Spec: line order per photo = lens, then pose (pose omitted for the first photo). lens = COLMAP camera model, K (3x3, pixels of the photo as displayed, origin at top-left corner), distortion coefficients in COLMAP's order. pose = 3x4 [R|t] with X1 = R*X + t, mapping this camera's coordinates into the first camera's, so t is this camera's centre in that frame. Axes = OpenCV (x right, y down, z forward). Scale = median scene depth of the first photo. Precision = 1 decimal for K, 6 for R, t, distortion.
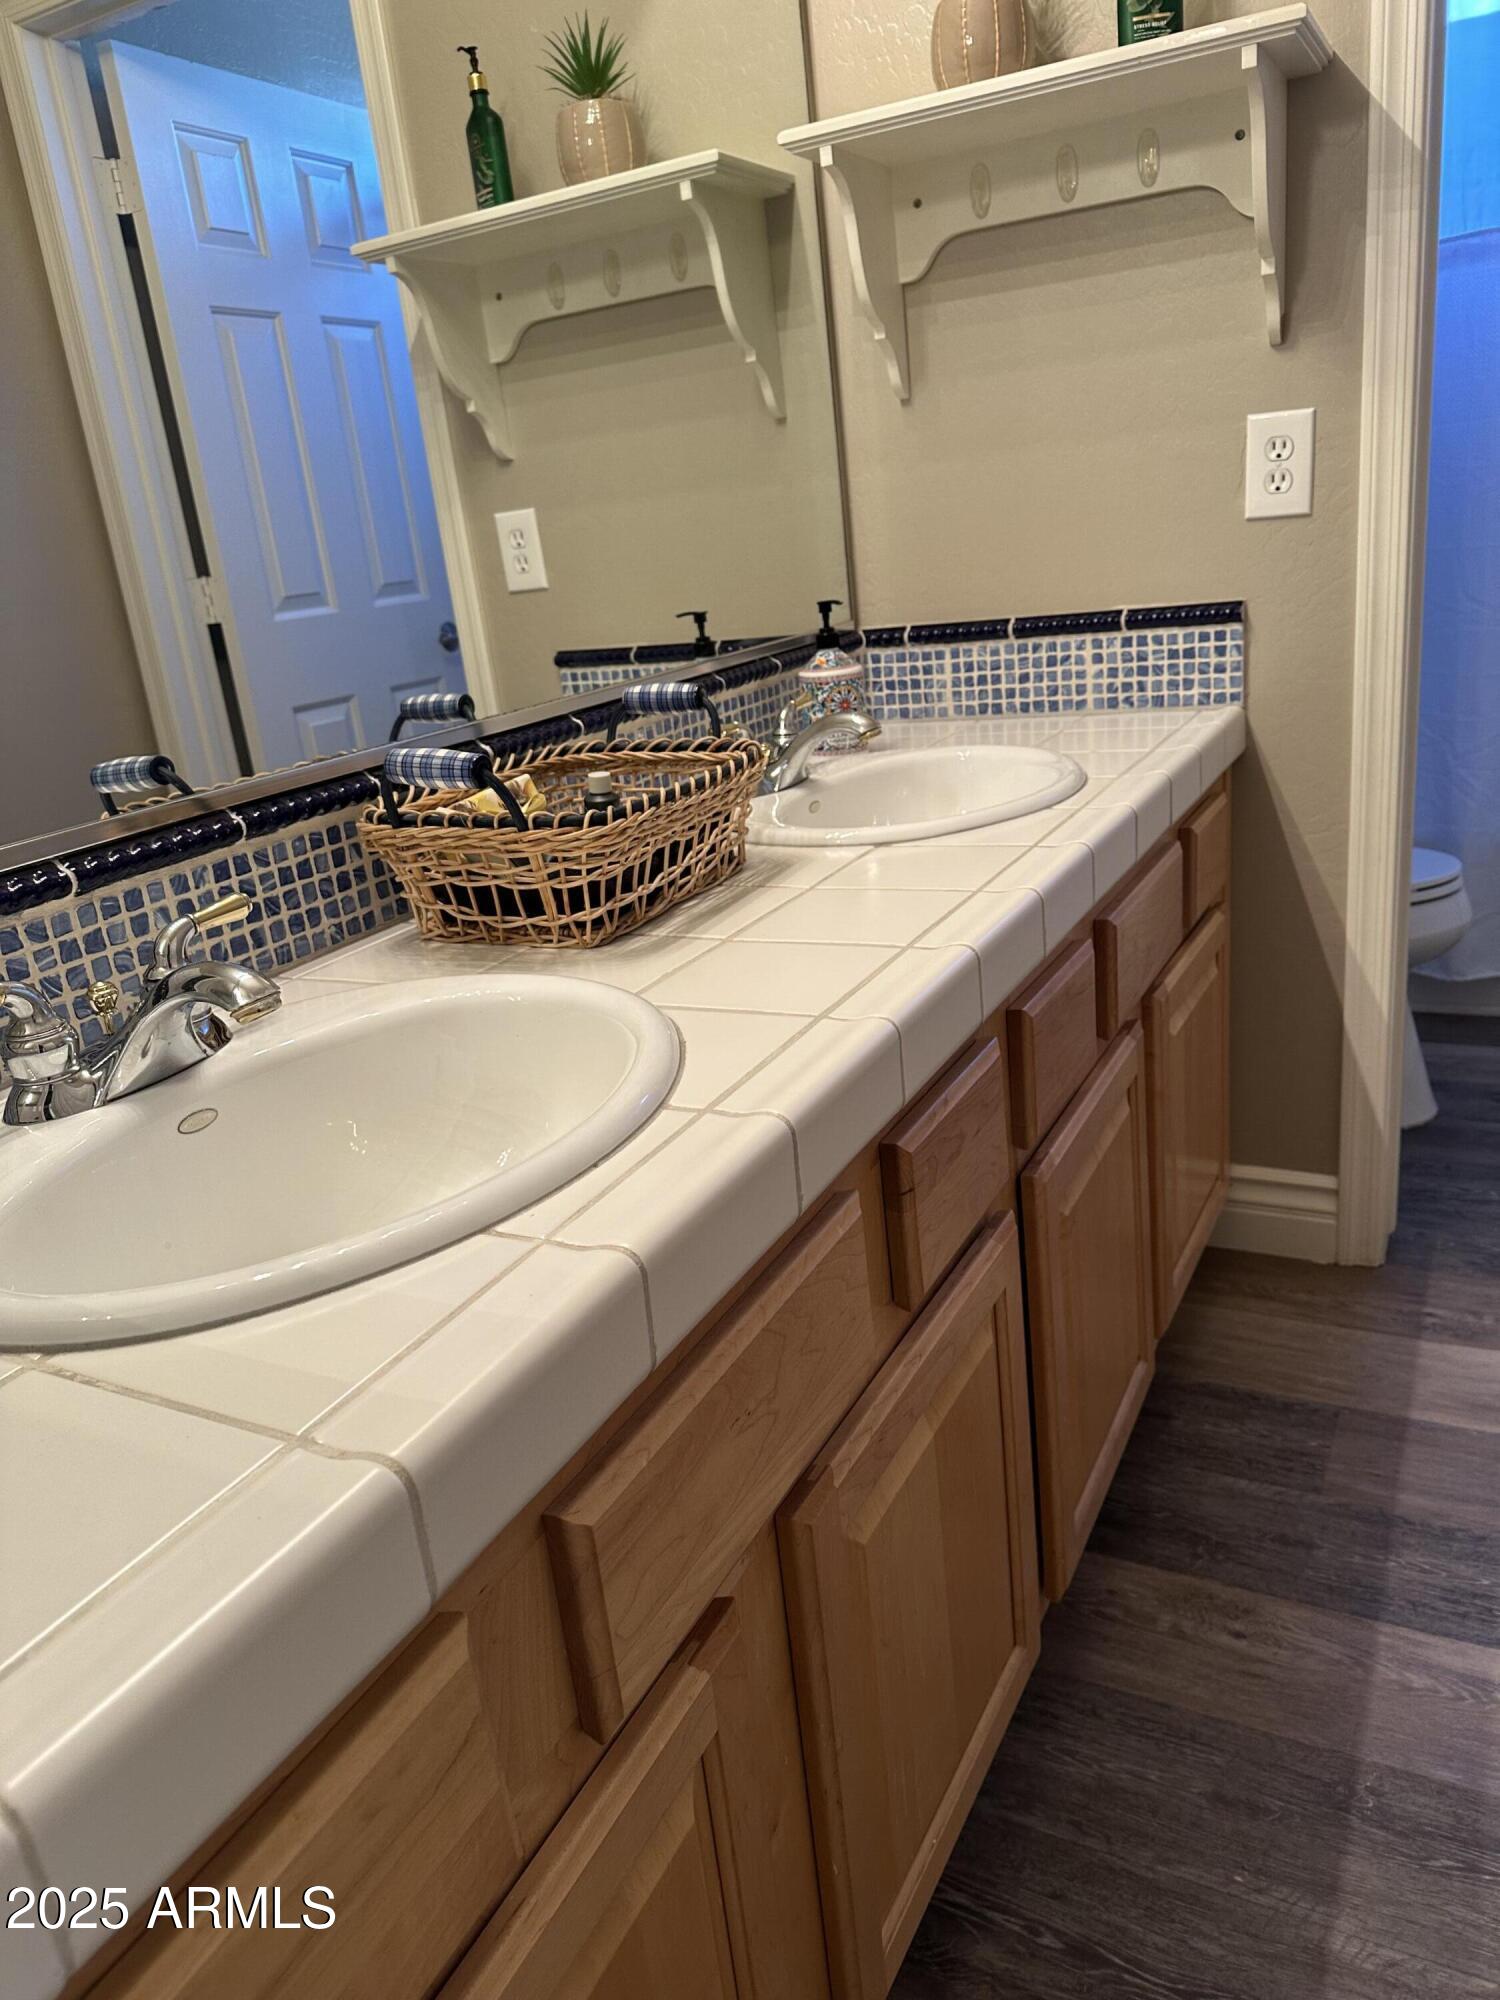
lens RADIAL K [[1405.1, 0, 750.0], [0, 1405.1, 1000.0], [0, 0, 1]] dist [0.086844, -0.132206]
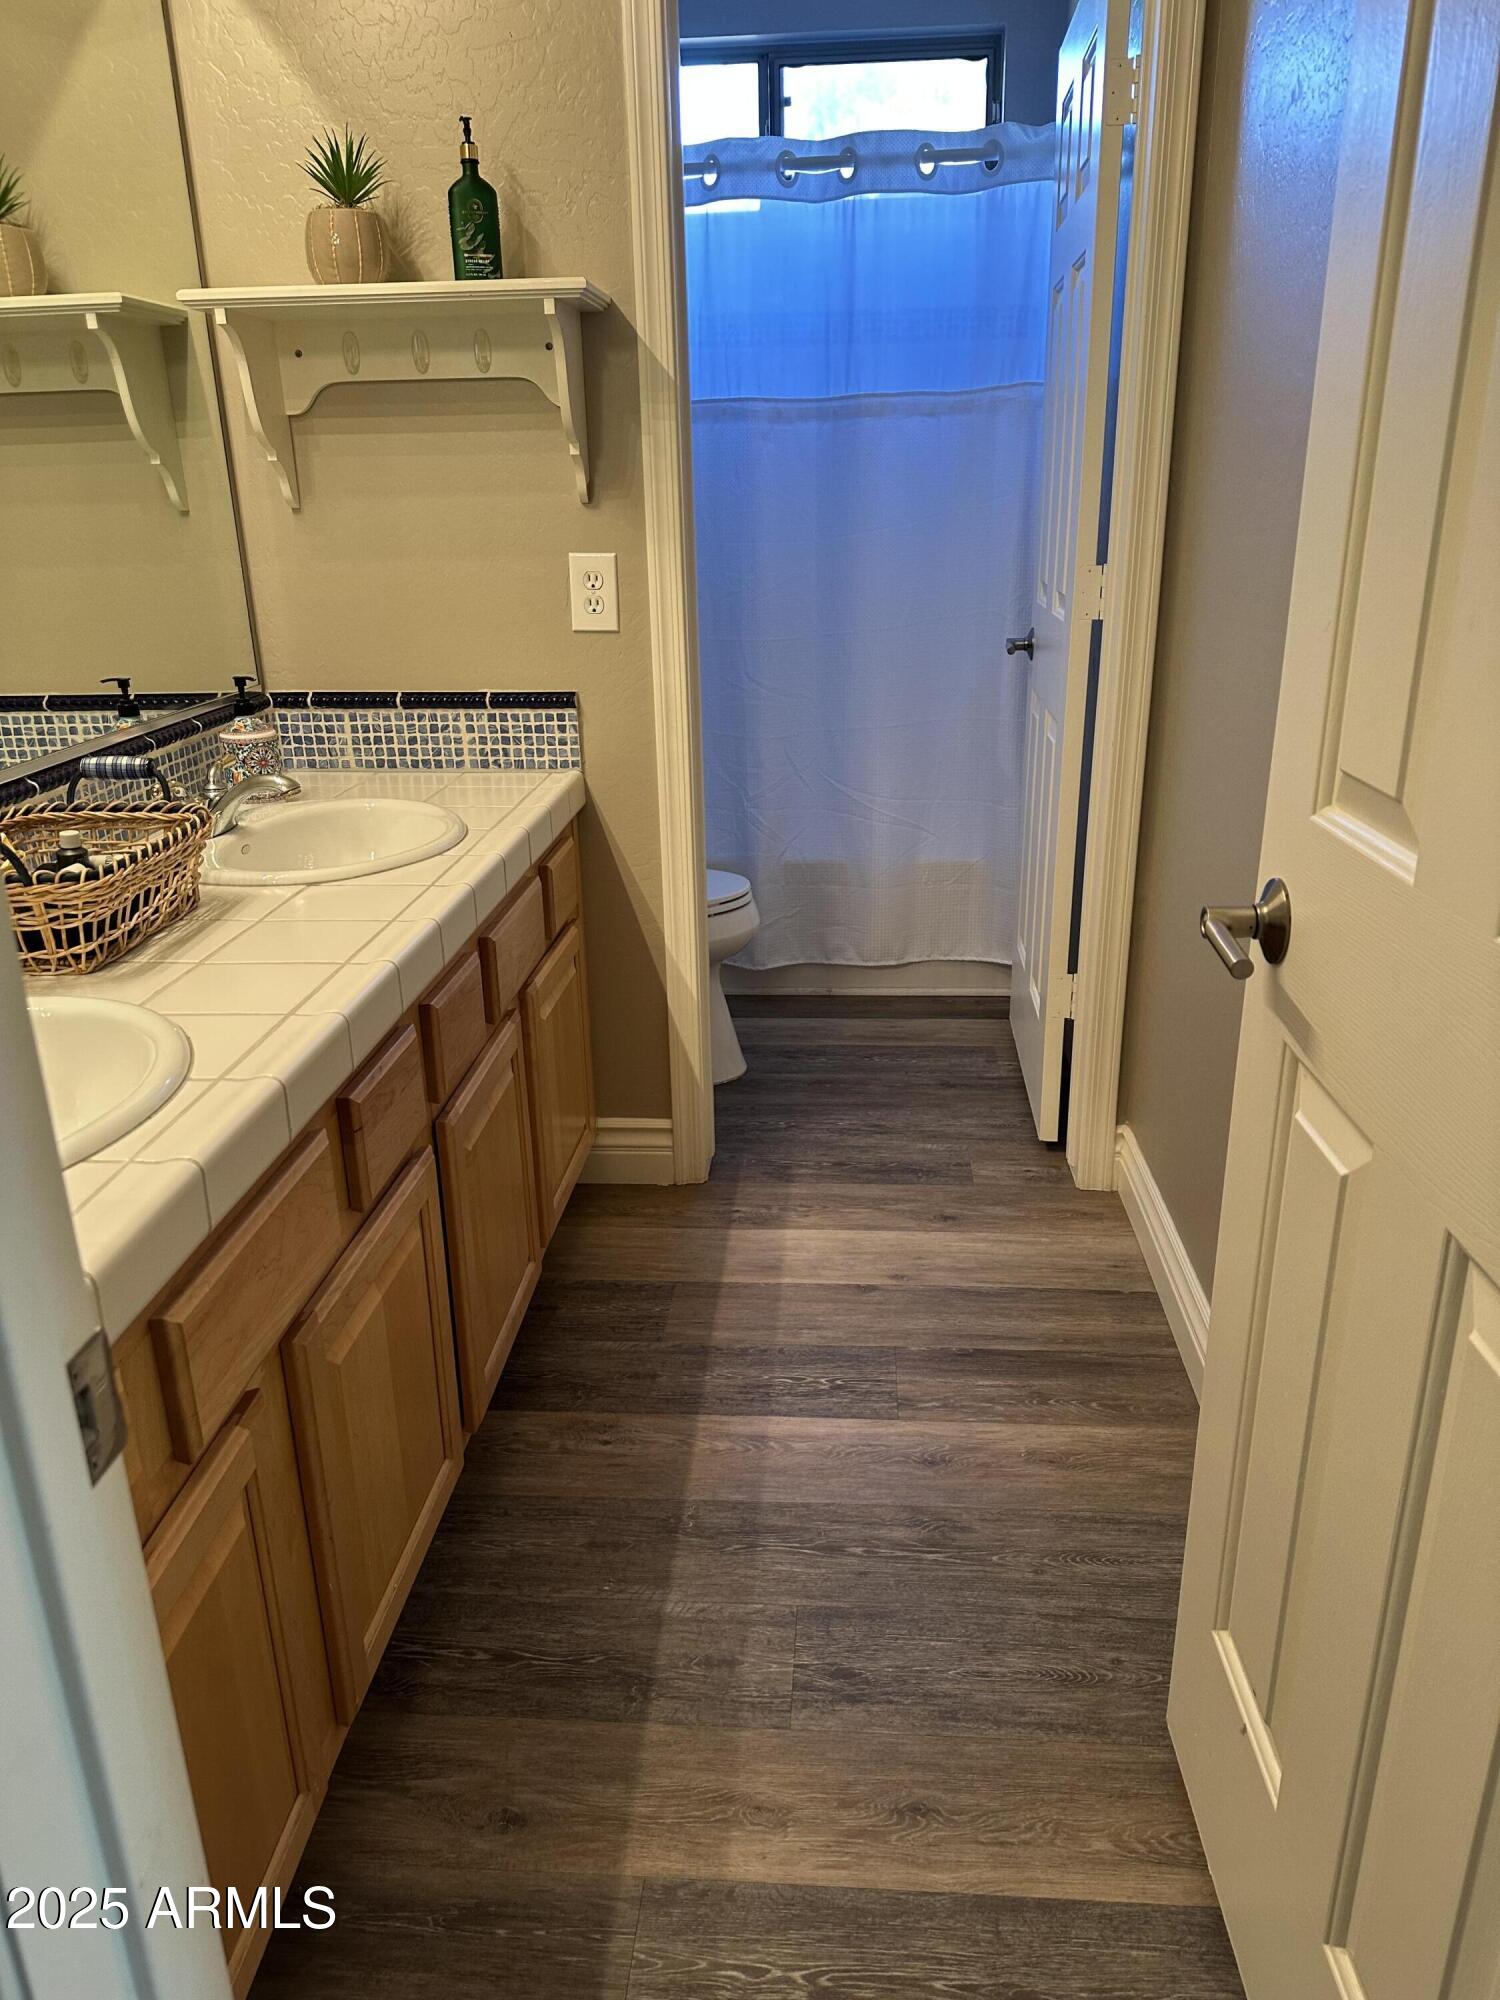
lens RADIAL K [[1392.8, 0, 745.2], [0, 1392.8, 1009.6], [0, 0, 1]] dist [0.185065, -0.359824]
pose [[0.914379, -0.055879, 0.400985, -0.064123], [0.054595, 0.998401, 0.014635, 0.006908], [-0.401162, 0.008510, 0.915968, -0.323610]]
